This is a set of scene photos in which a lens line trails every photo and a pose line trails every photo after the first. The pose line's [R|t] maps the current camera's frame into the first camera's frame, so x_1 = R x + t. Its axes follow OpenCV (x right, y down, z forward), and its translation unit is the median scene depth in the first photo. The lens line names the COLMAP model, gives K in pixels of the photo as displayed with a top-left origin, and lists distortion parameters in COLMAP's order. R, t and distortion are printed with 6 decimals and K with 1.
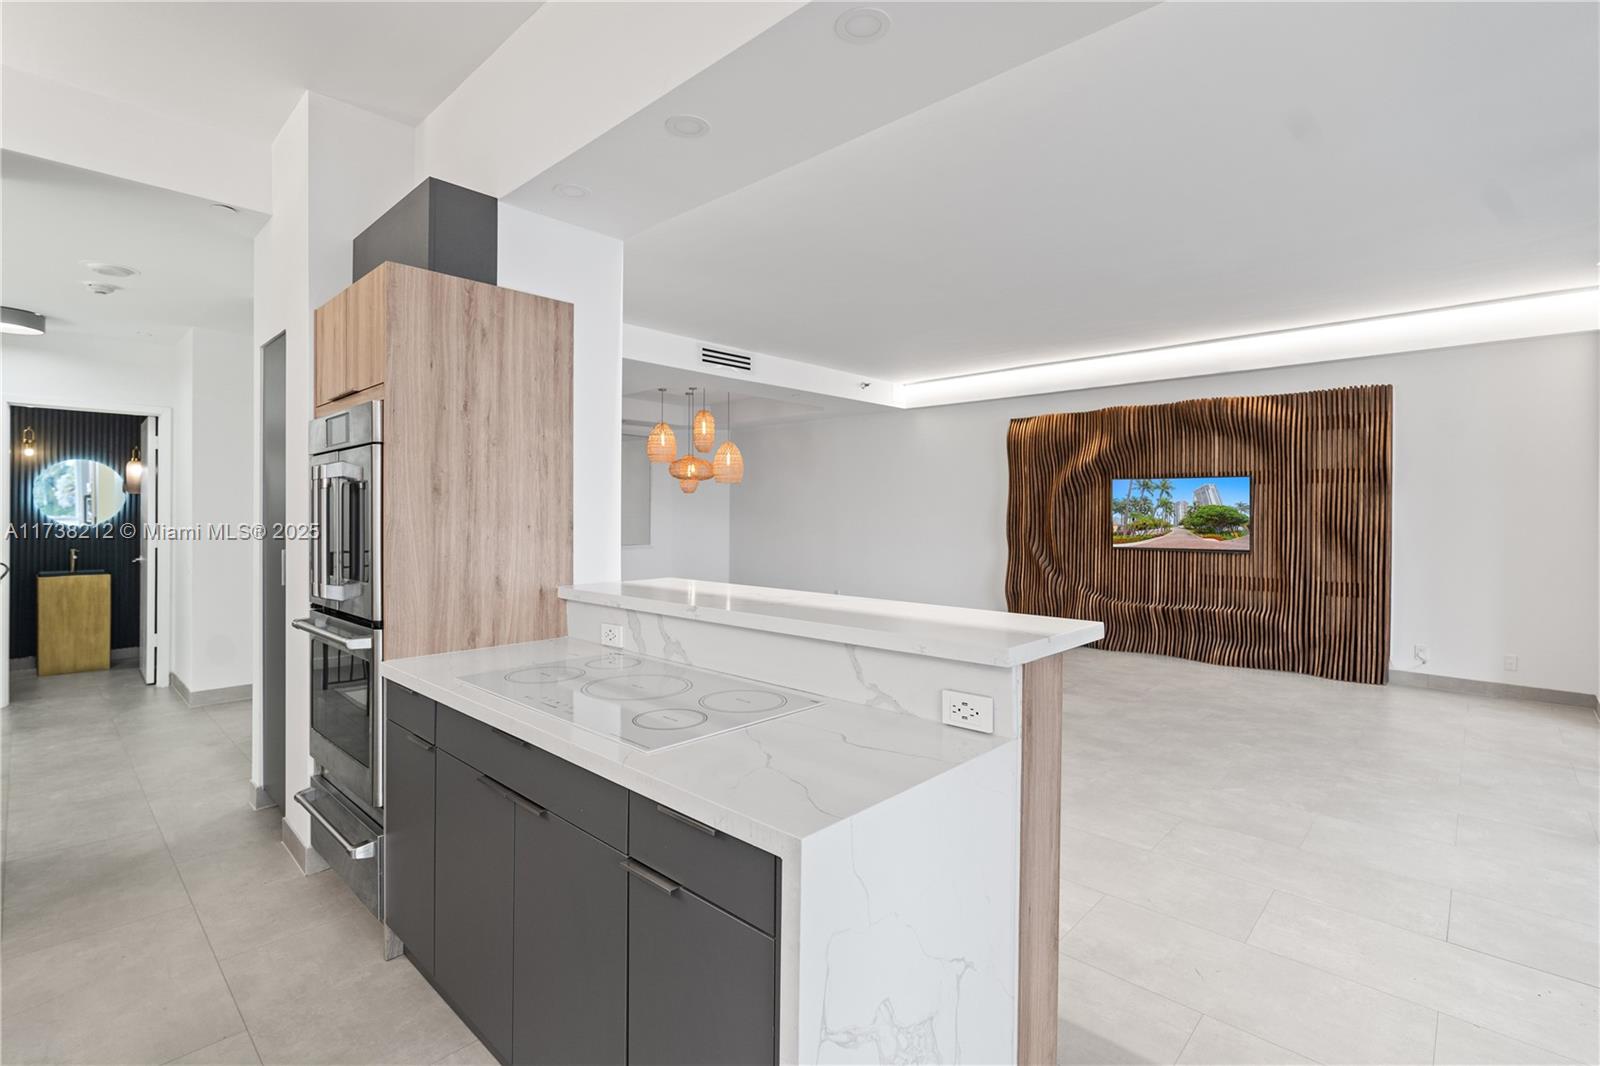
lens RADIAL K [[743.1, 0, 802.0], [0, 743.1, 510.2], [0, 0, 1]] dist [-0.001982, -0.000105]
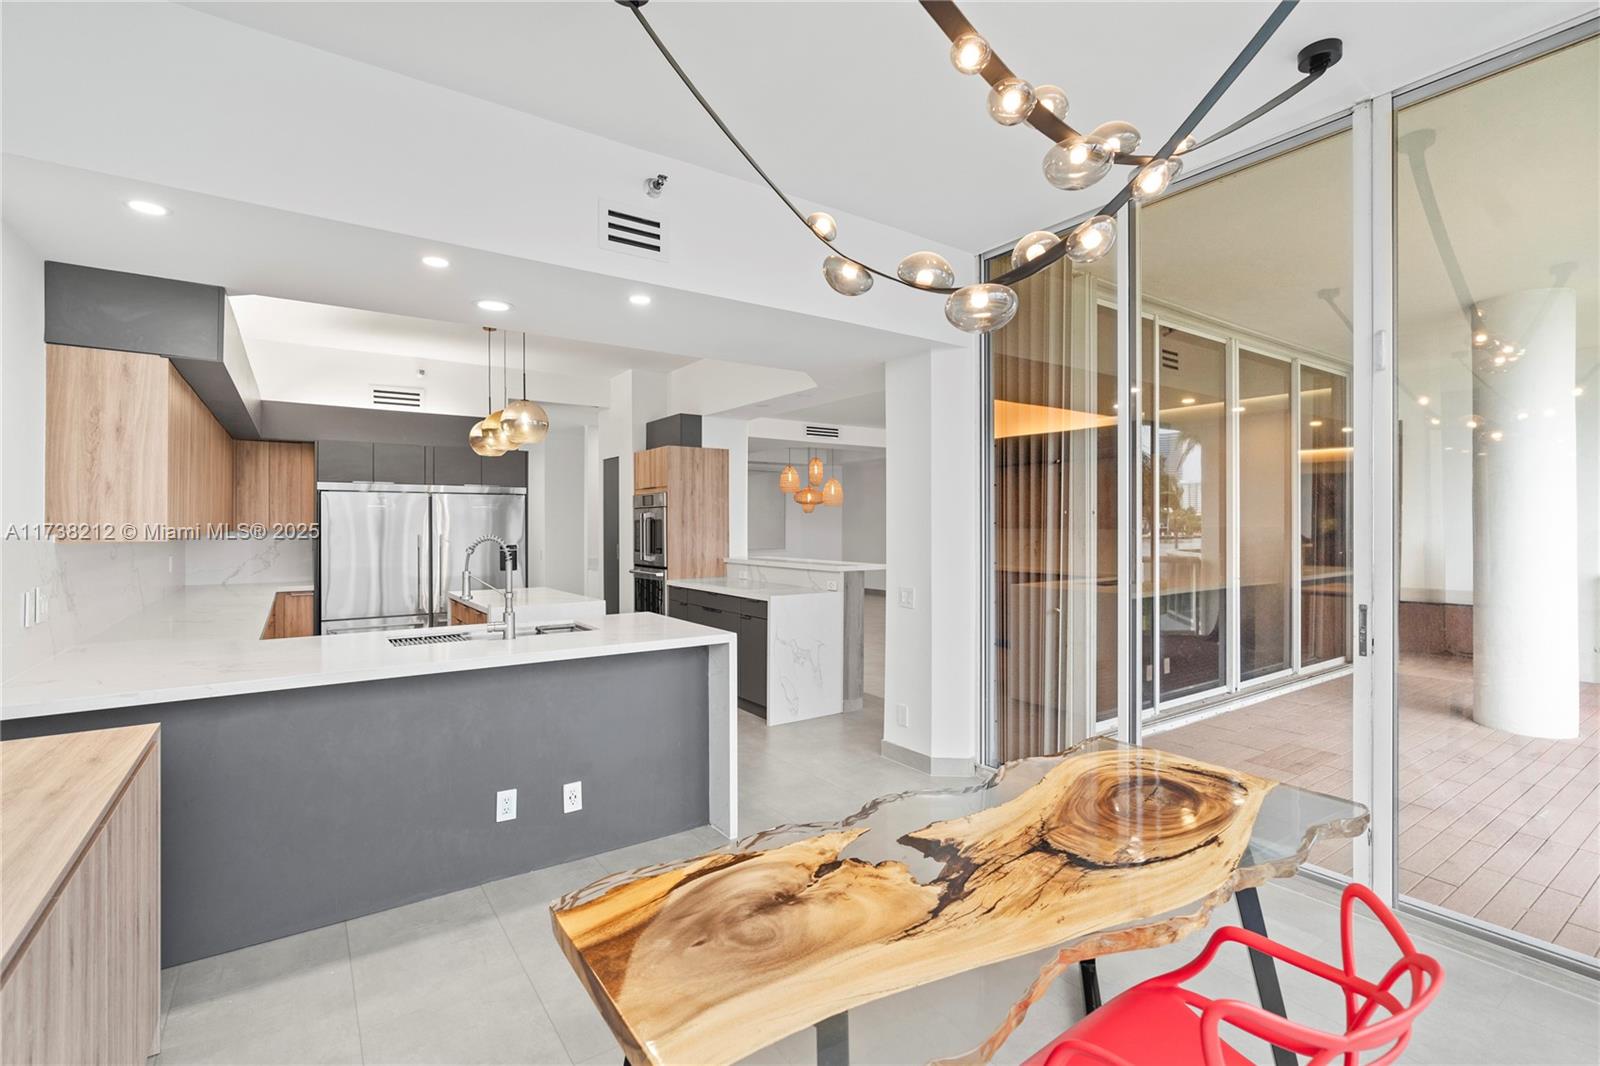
lens RADIAL K [[724.2, 0, 800.0], [0, 724.2, 533.0], [0, 0, 1]] dist [-0.000781, -0.000086]
pose [[0.978289, -0.000800, -0.207246, 0.513891], [0.004066, 0.999874, 0.015334, -0.025513], [0.207208, -0.015844, 0.978169, -1.592824]]
